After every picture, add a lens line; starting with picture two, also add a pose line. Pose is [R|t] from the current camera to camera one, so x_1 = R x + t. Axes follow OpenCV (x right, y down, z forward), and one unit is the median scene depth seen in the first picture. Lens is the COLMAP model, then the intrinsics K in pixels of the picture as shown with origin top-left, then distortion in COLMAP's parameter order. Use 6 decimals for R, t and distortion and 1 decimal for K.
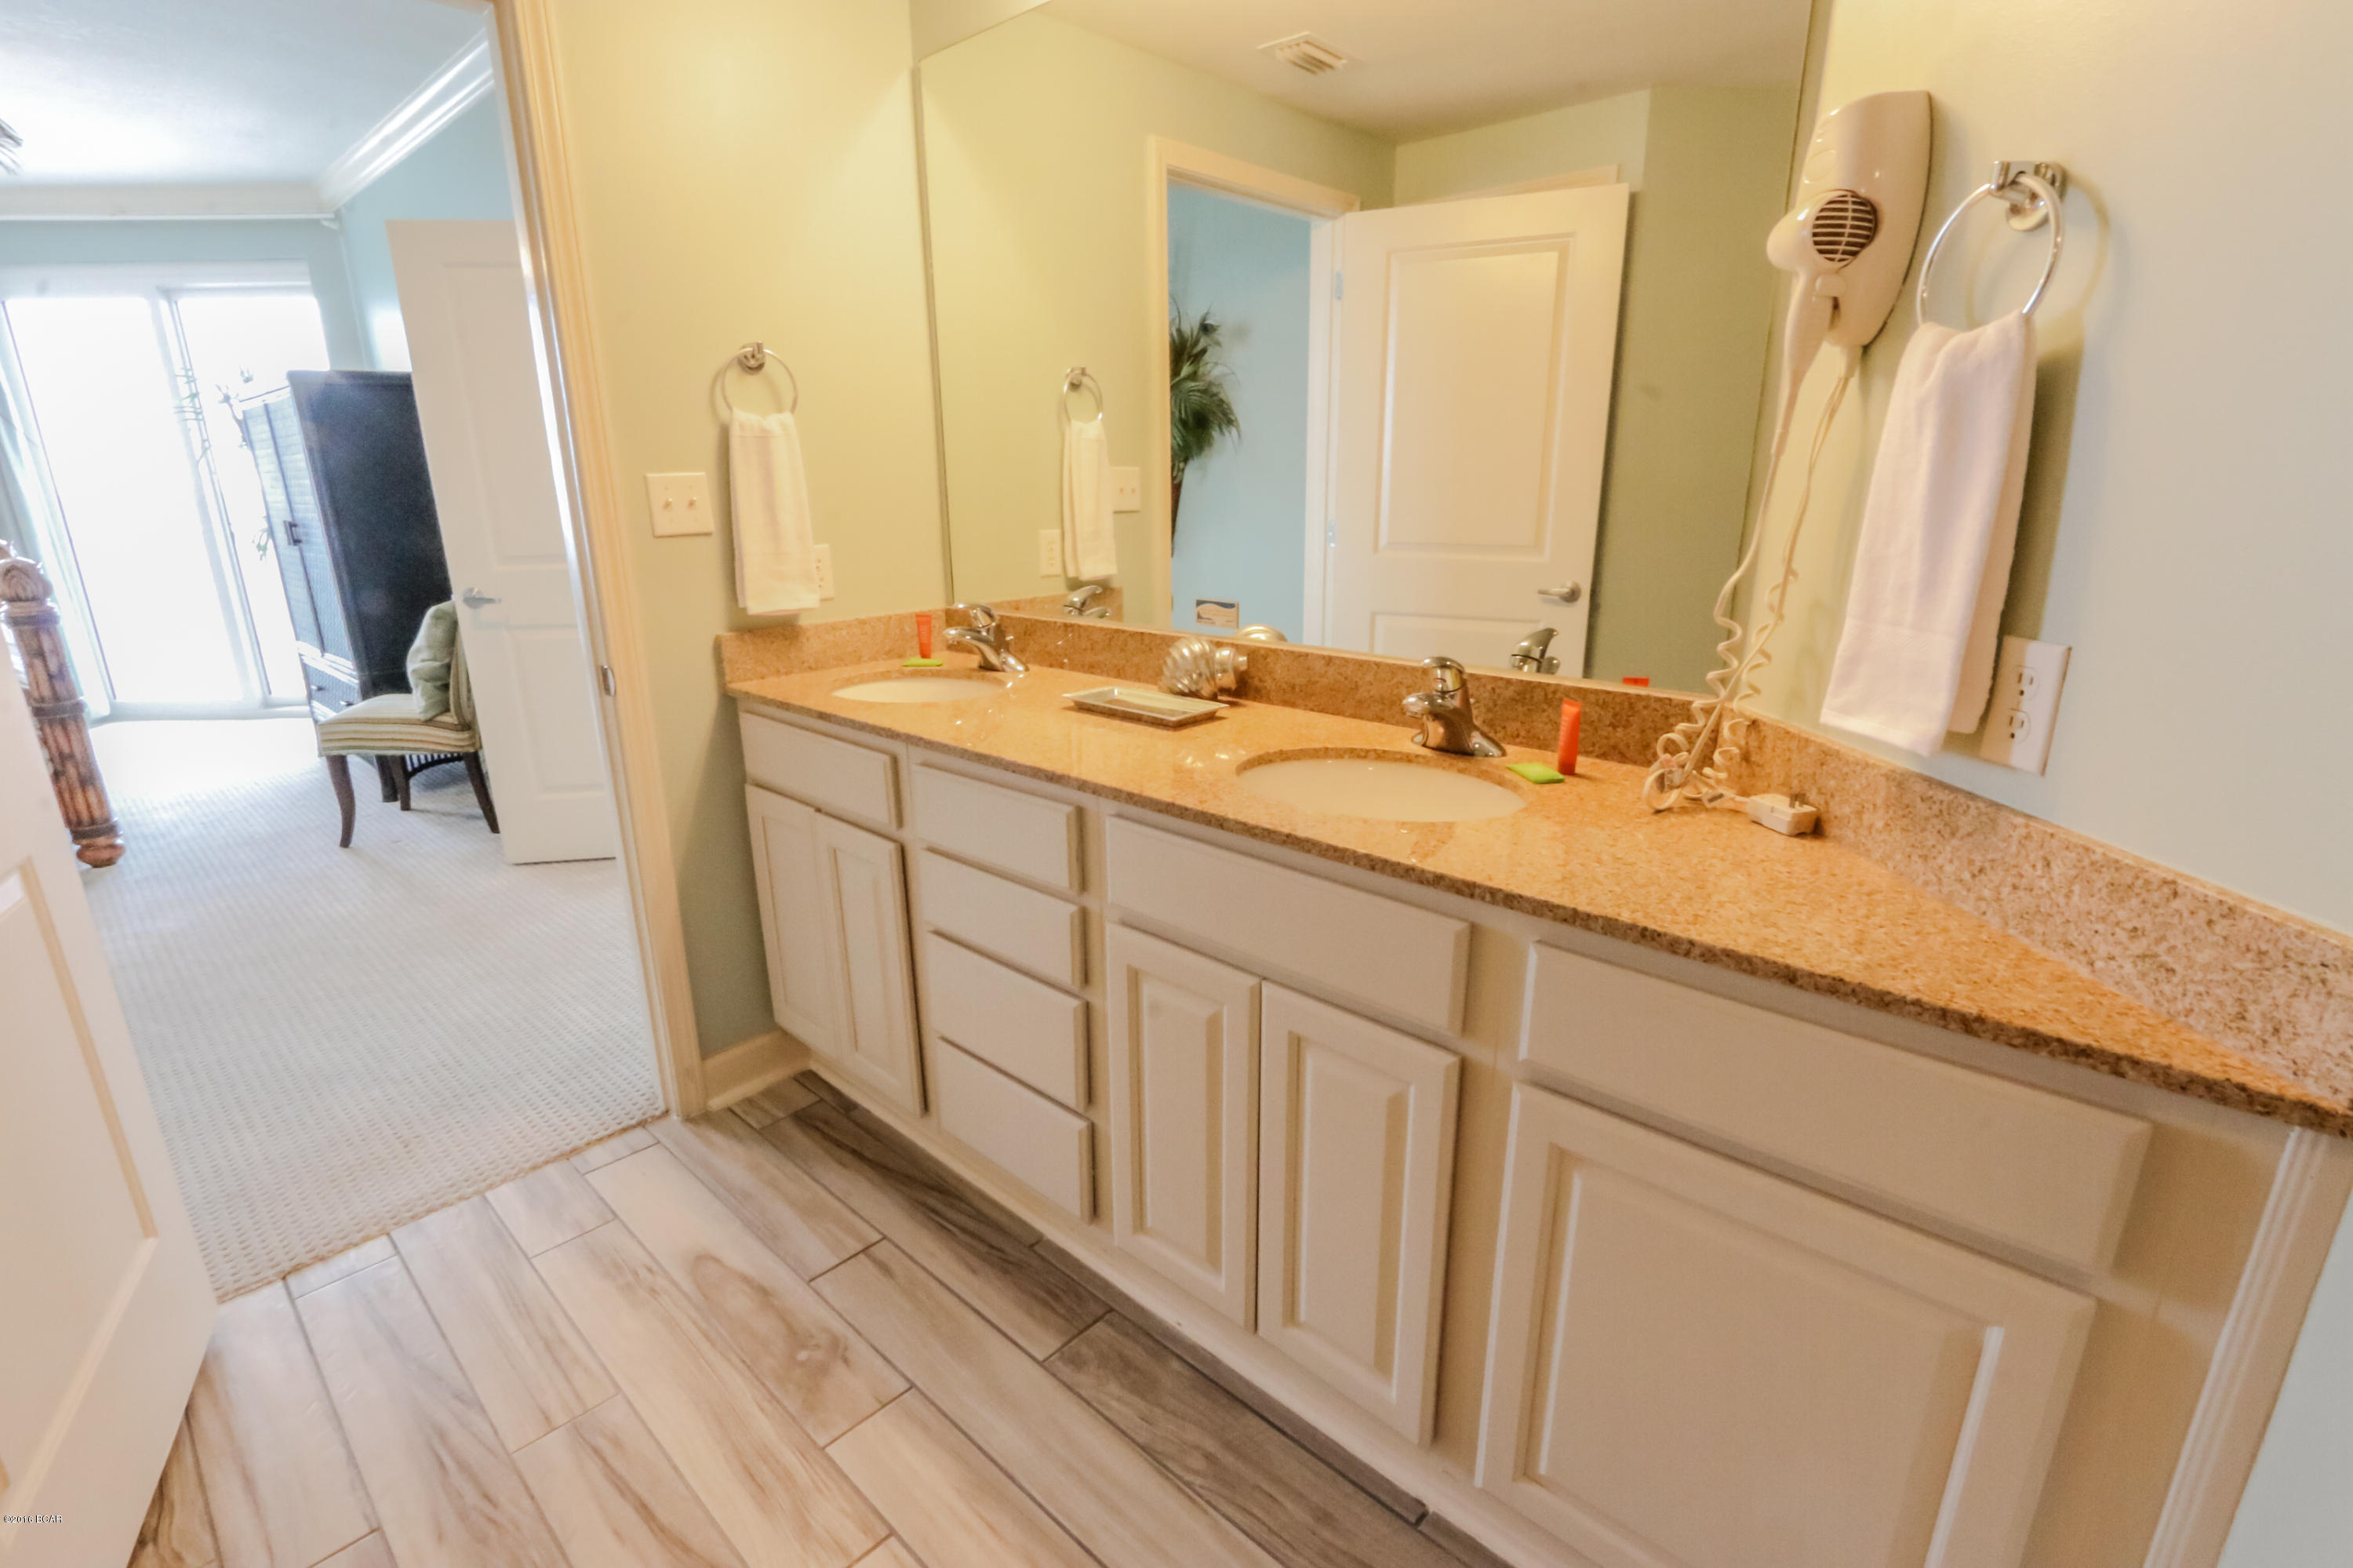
lens RADIAL K [[1080.4, 0, 1157.8], [0, 1080.4, 788.8], [0, 0, 1]] dist [-0.020485, 0.004250]
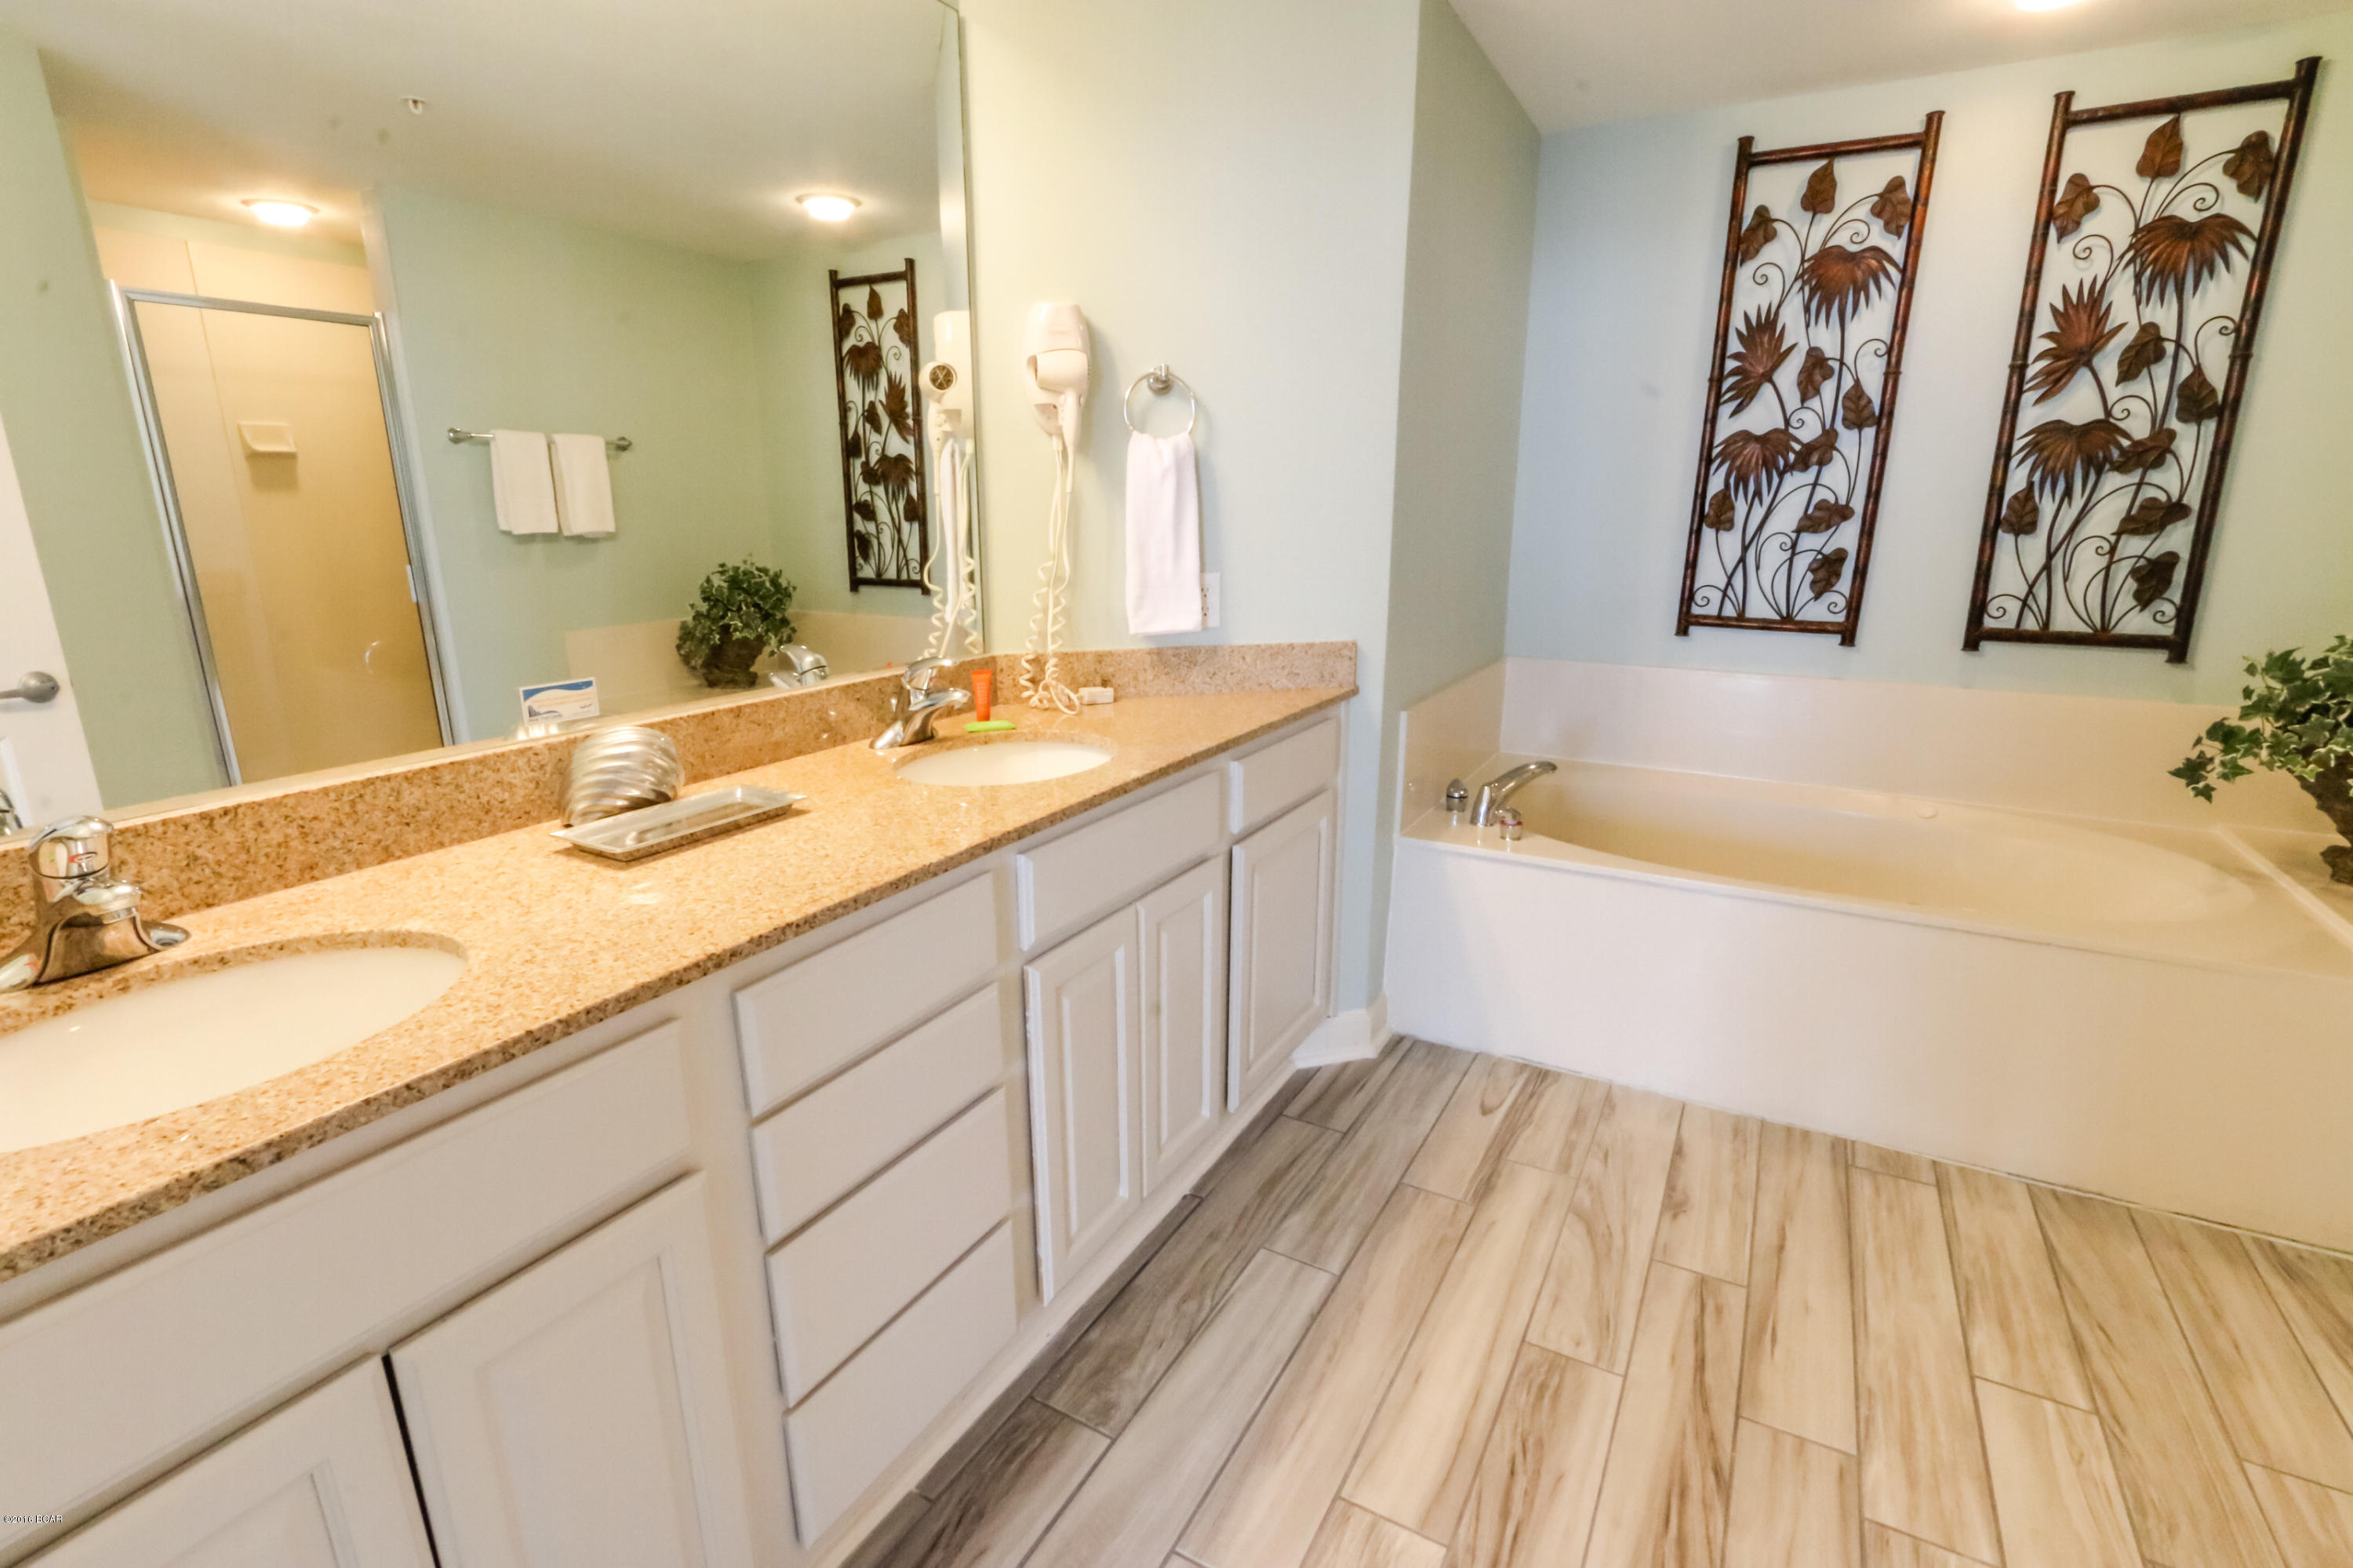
lens RADIAL K [[1080.4, 0, 1160.5], [0, 1080.4, 788.8], [0, 0, 1]] dist [-0.020485, 0.004250]
pose [[-0.229285, -0.240000, 0.943307, -0.887400], [0.278341, 0.912490, 0.299814, -0.261753], [-0.932713, 0.331304, -0.142419, 0.927087]]
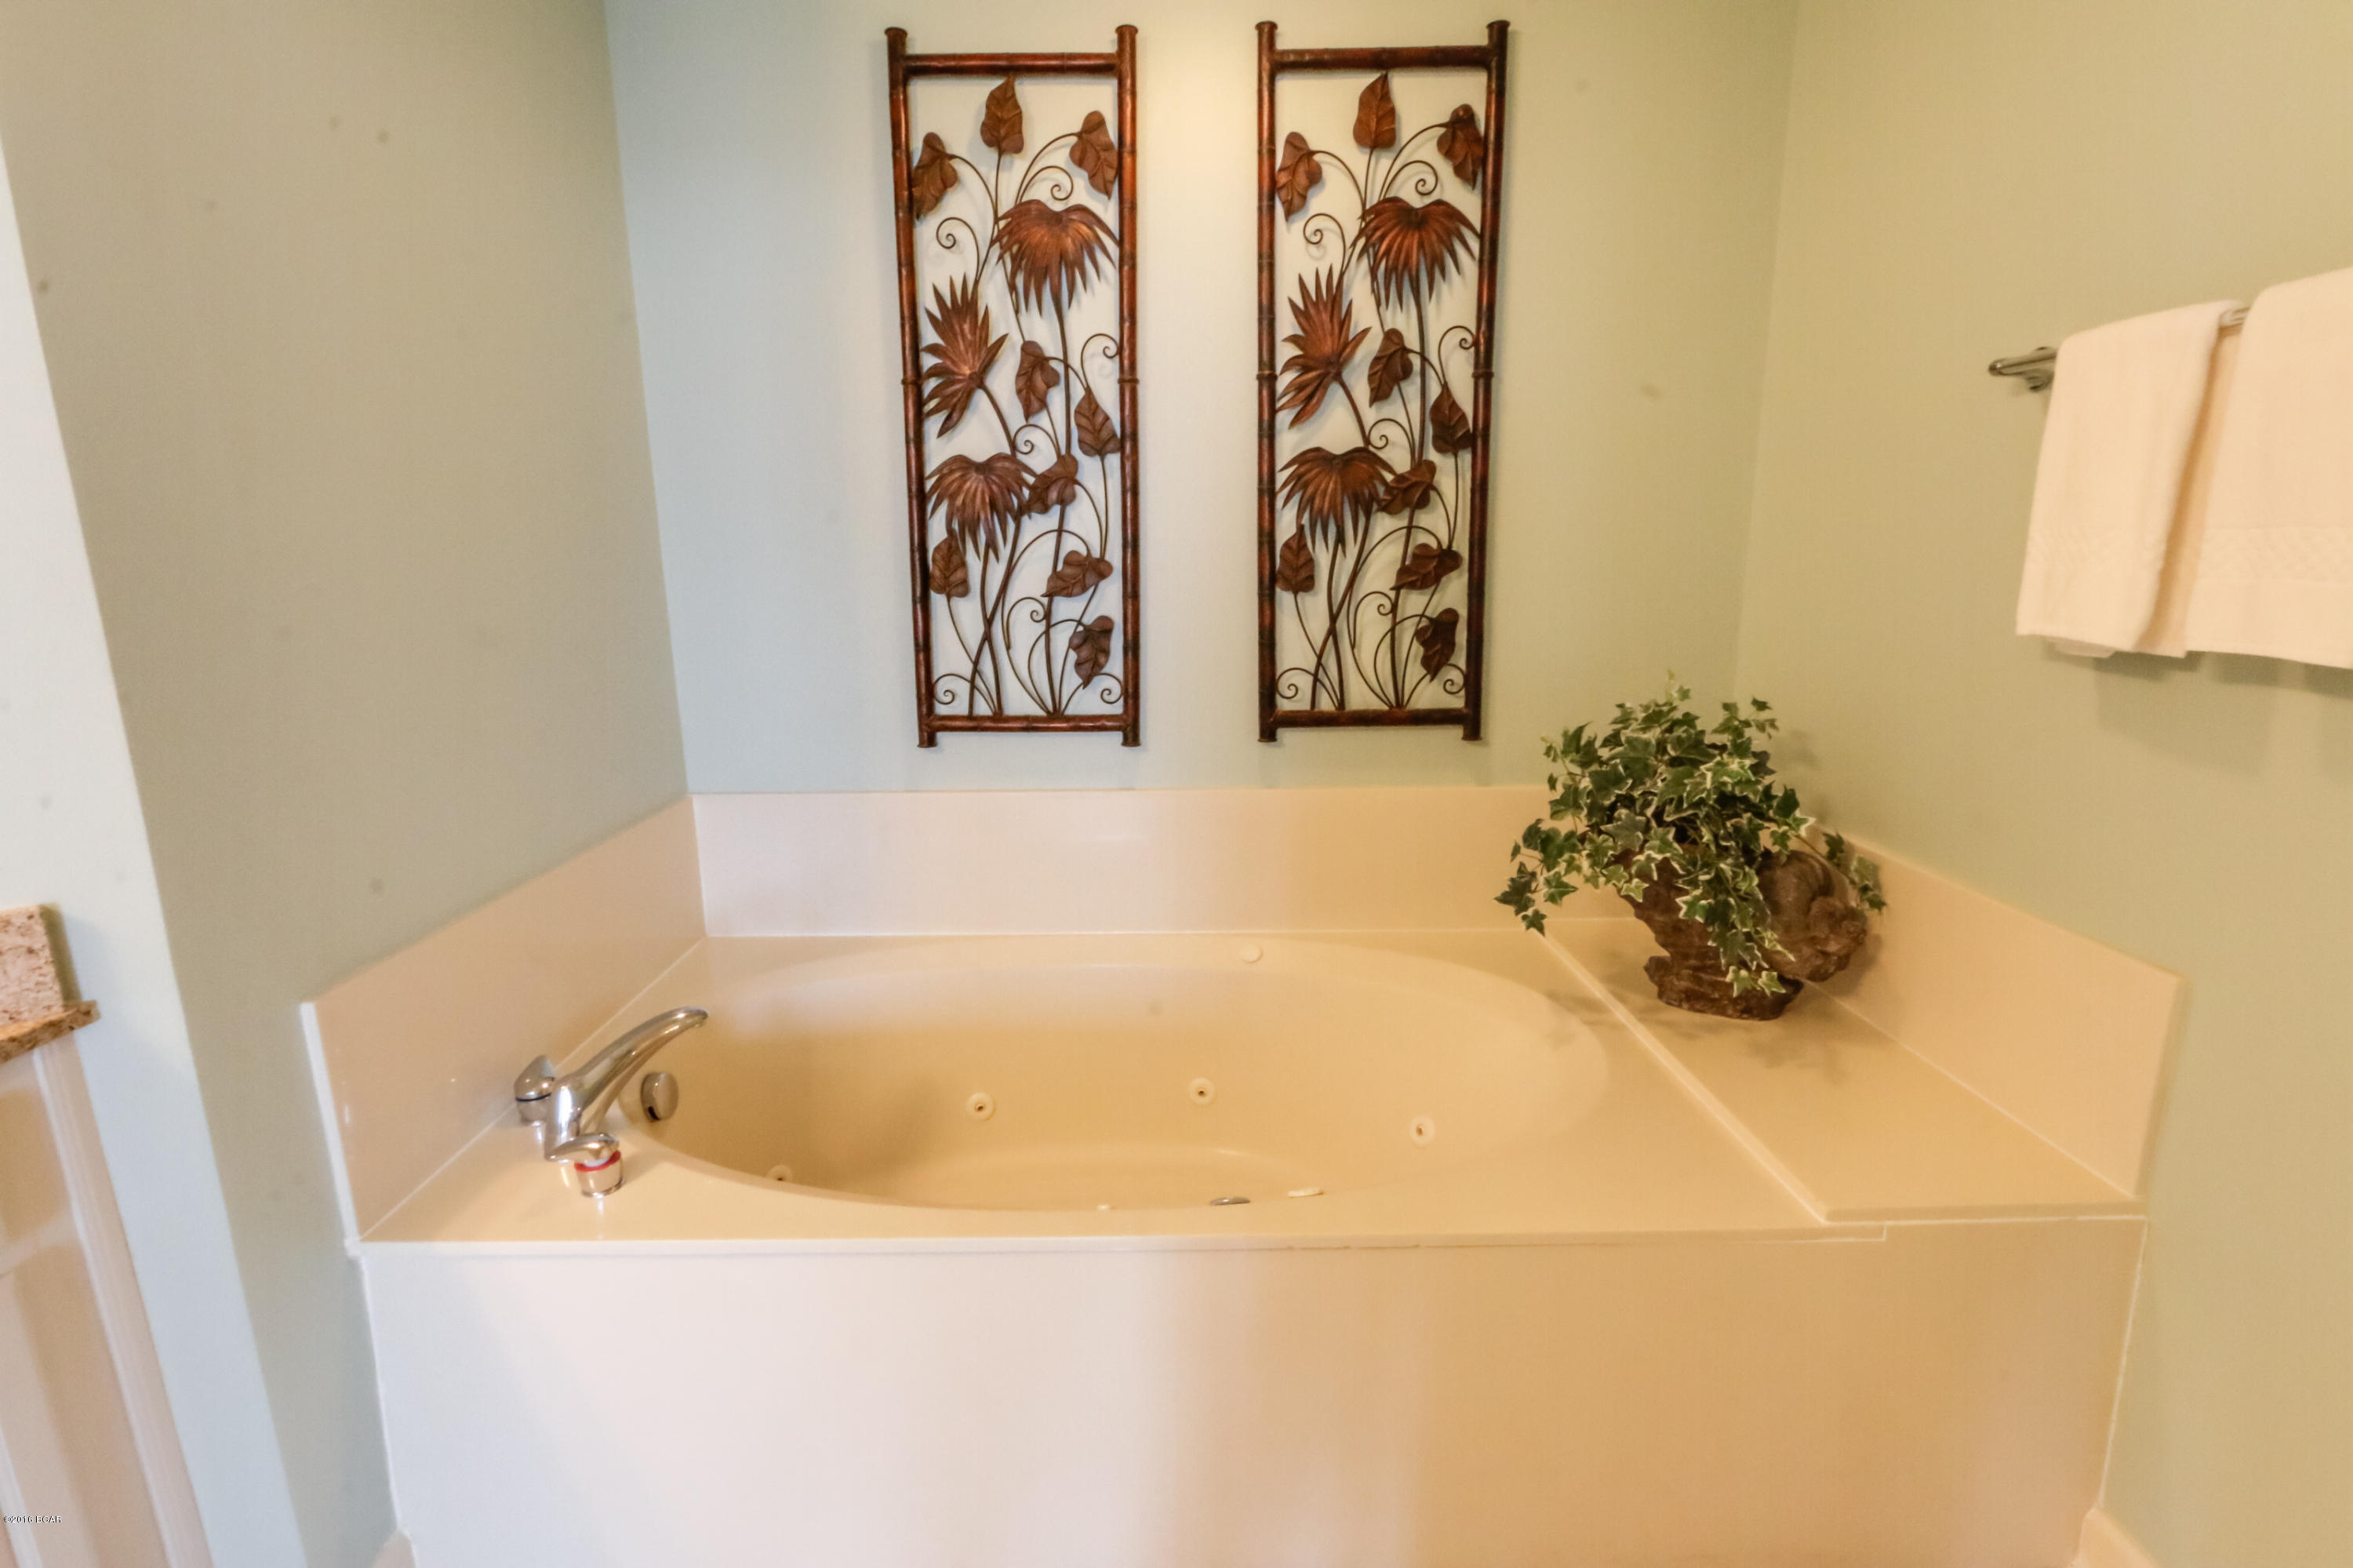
lens RADIAL K [[1080.4, 0, 1161.4], [0, 1080.4, 785.9], [0, 0, 1]] dist [-0.020485, 0.004250]
pose [[-0.687781, -0.138814, 0.712522, -0.400951], [0.222209, 0.894169, 0.388696, -0.094619], [-0.691072, 0.425667, -0.584147, 0.313051]]
